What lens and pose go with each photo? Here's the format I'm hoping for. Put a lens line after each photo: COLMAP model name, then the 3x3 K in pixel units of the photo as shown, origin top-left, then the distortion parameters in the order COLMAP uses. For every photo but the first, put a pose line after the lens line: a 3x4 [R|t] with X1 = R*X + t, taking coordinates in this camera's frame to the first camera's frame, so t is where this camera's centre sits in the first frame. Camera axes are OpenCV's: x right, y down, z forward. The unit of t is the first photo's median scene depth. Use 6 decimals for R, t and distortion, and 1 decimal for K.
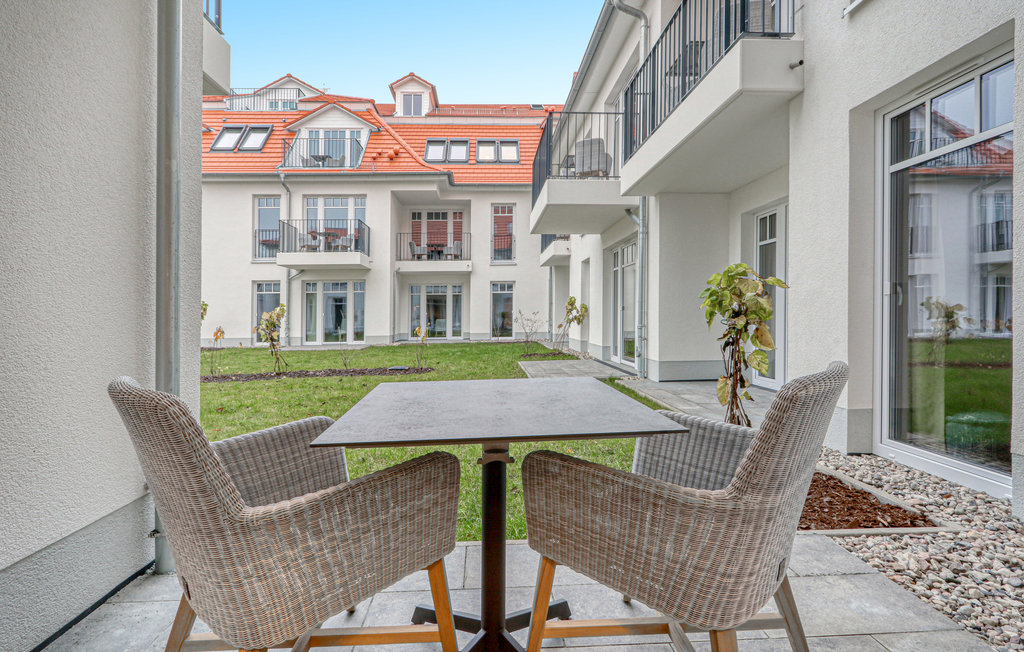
lens RADIAL K [[496.1, 0, 512.0], [0, 496.1, 326.0], [0, 0, 1]] dist [0.002296, -0.000029]
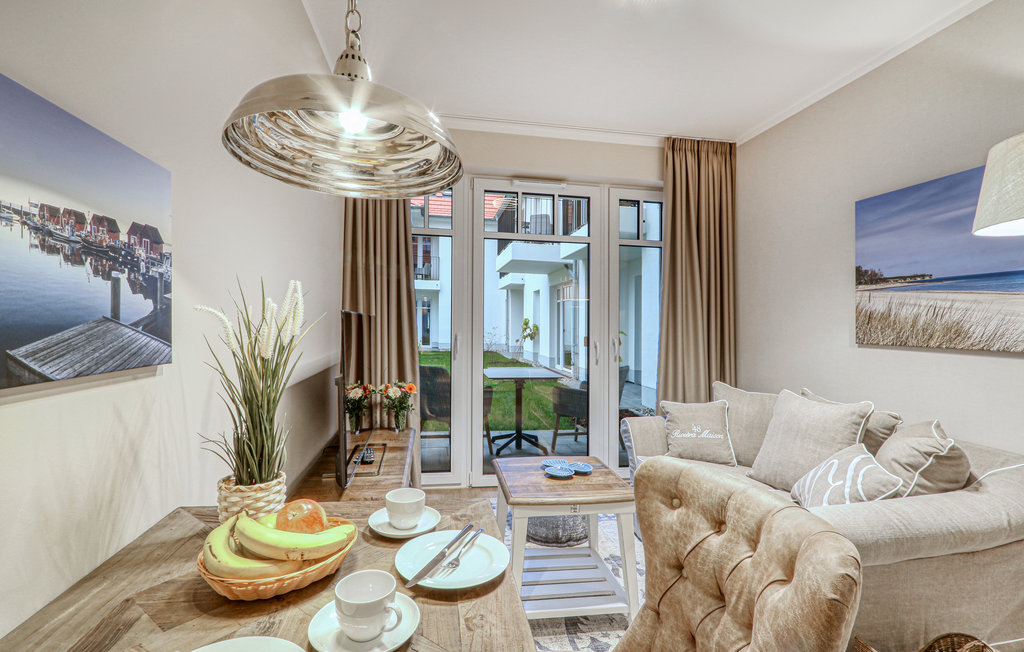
lens RADIAL K [[478.2, 0, 499.3], [0, 478.2, 327.0], [0, 0, 1]] dist [0.001207, 0.000325]
pose [[0.997212, 0.003228, 0.074552, -0.023955], [-0.002730, 0.999973, -0.006777, -0.014641], [-0.074571, 0.006554, 0.997194, -0.138098]]
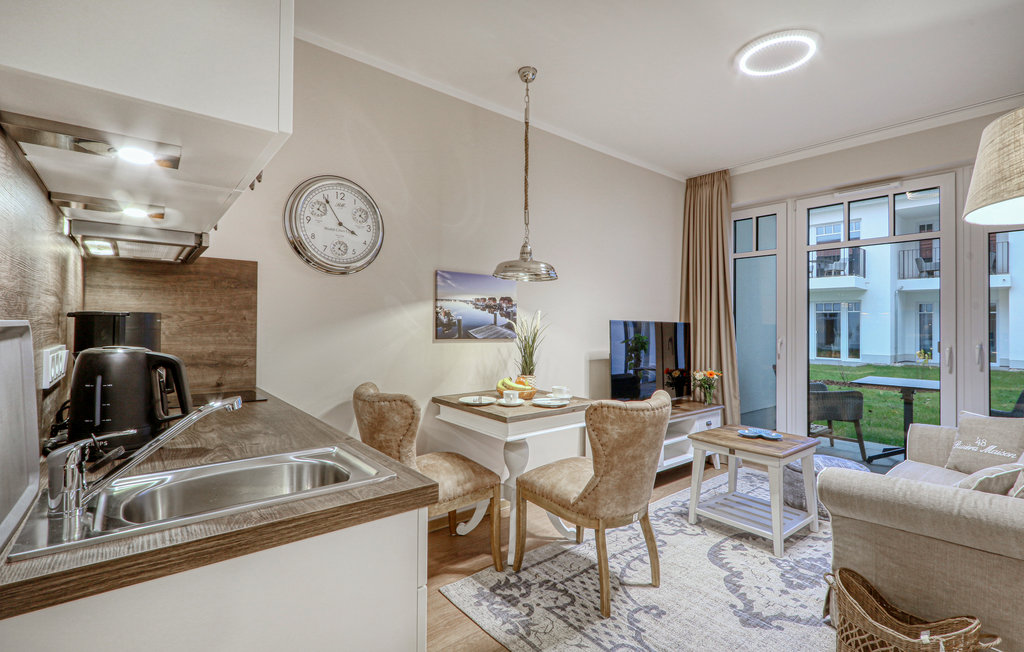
lens RADIAL K [[452.3, 0, 508.7], [0, 452.3, 313.7], [0, 0, 1]] dist [-0.001609, -0.000369]
pose [[0.581051, -0.021348, -0.813587, 0.050868], [-0.018485, 0.999052, -0.039416, -0.013518], [0.813657, 0.037942, 0.580105, -0.168630]]
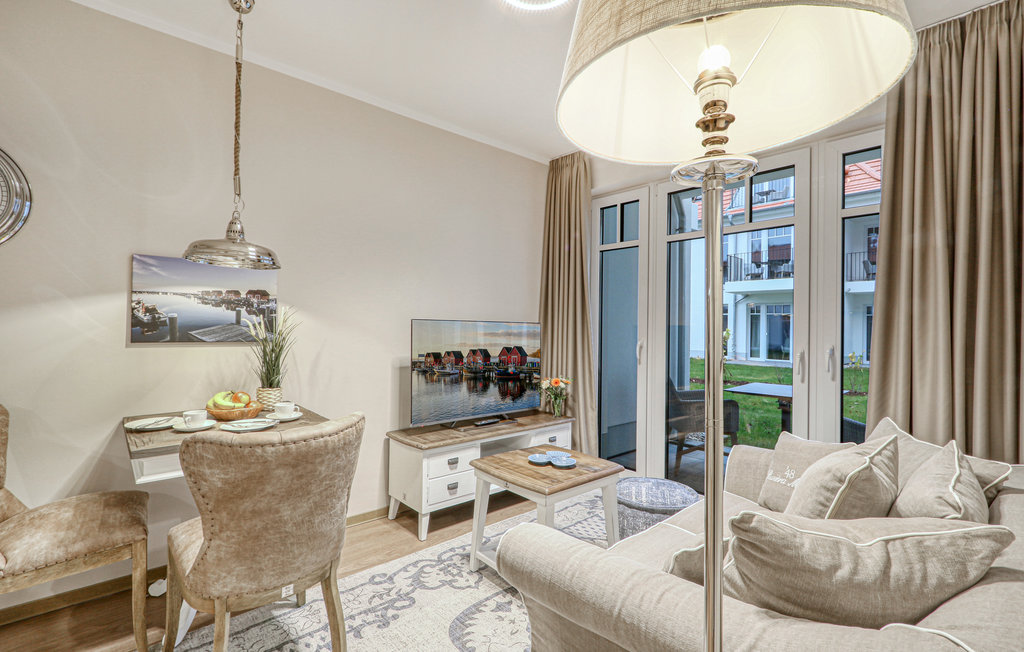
lens RADIAL K [[454.1, 0, 498.9], [0, 454.1, 315.6], [0, 0, 1]] dist [0.001296, -0.000141]
pose [[0.615536, -0.018332, -0.787896, 0.061198], [-0.019703, 0.999059, -0.038638, -0.014483], [0.787862, 0.039307, 0.614596, -0.117584]]
